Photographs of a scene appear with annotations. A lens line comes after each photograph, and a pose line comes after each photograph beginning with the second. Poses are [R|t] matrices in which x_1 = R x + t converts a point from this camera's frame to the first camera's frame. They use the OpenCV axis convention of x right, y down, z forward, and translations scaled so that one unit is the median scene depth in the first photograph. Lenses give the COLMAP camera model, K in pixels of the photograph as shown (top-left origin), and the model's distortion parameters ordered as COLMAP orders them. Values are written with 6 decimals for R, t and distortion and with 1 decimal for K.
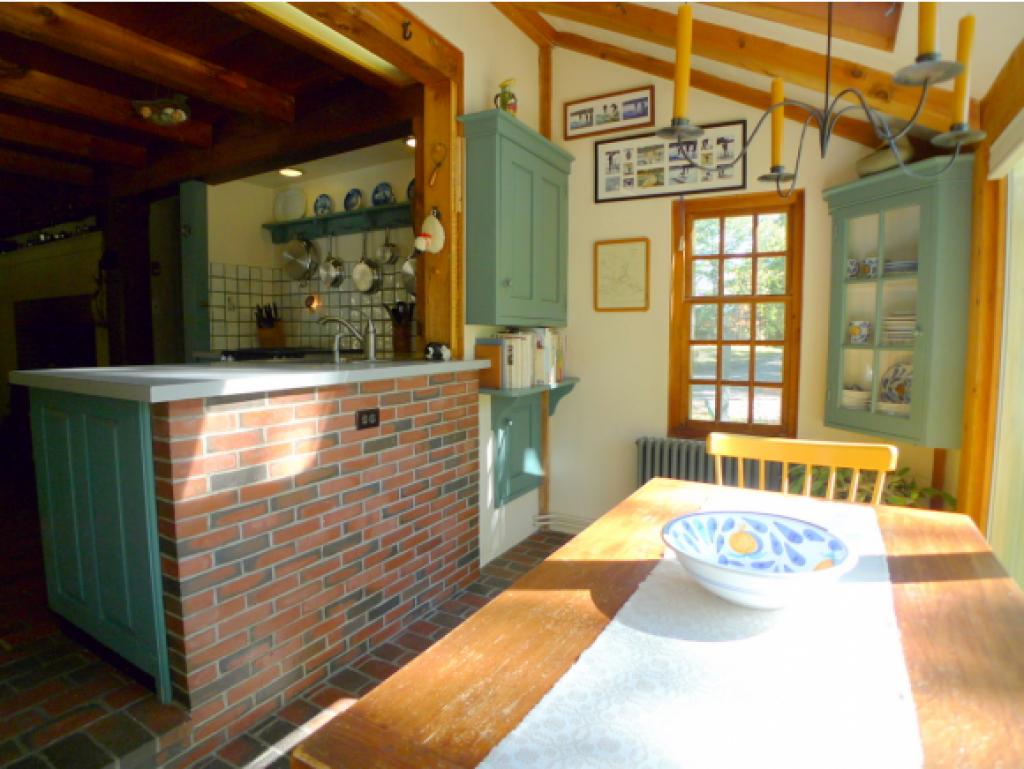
lens RADIAL K [[570.5, 0, 511.3], [0, 570.5, 385.9], [0, 0, 1]] dist [-0.061914, 0.001790]
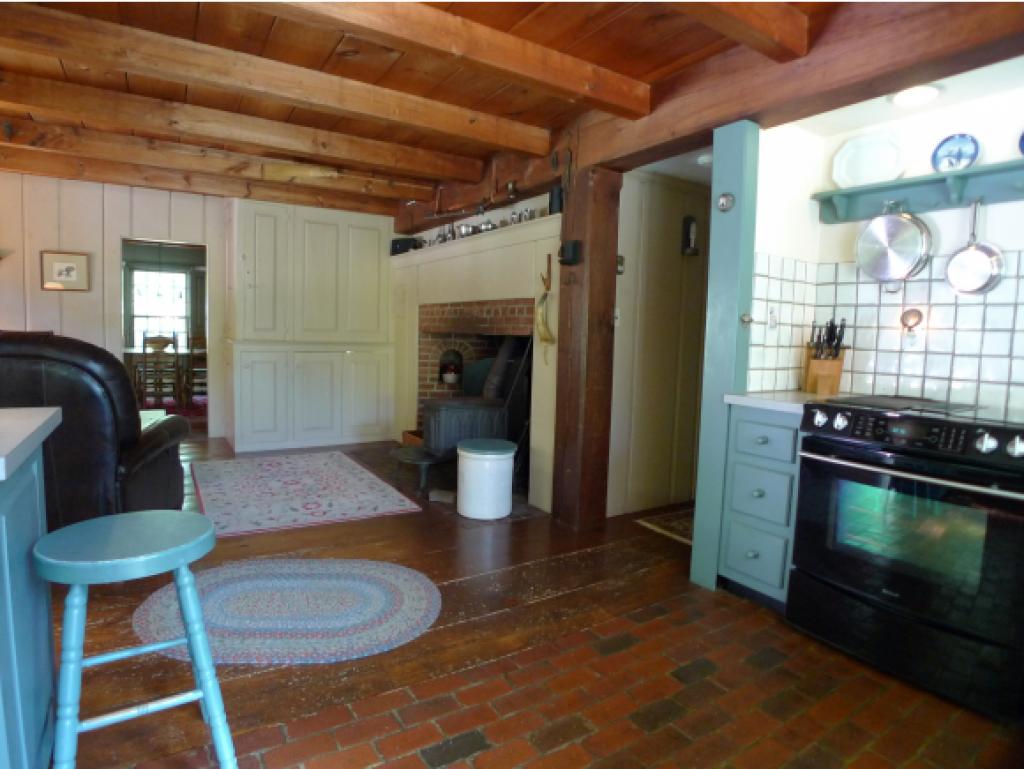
lens RADIAL K [[570.5, 0, 513.1], [0, 570.5, 382.6], [0, 0, 1]] dist [-0.061914, 0.001790]
pose [[0.886946, 0.070671, -0.456434, -0.442900], [-0.076154, 0.997076, 0.006397, -0.053726], [0.455551, 0.029086, 0.889734, 0.295435]]
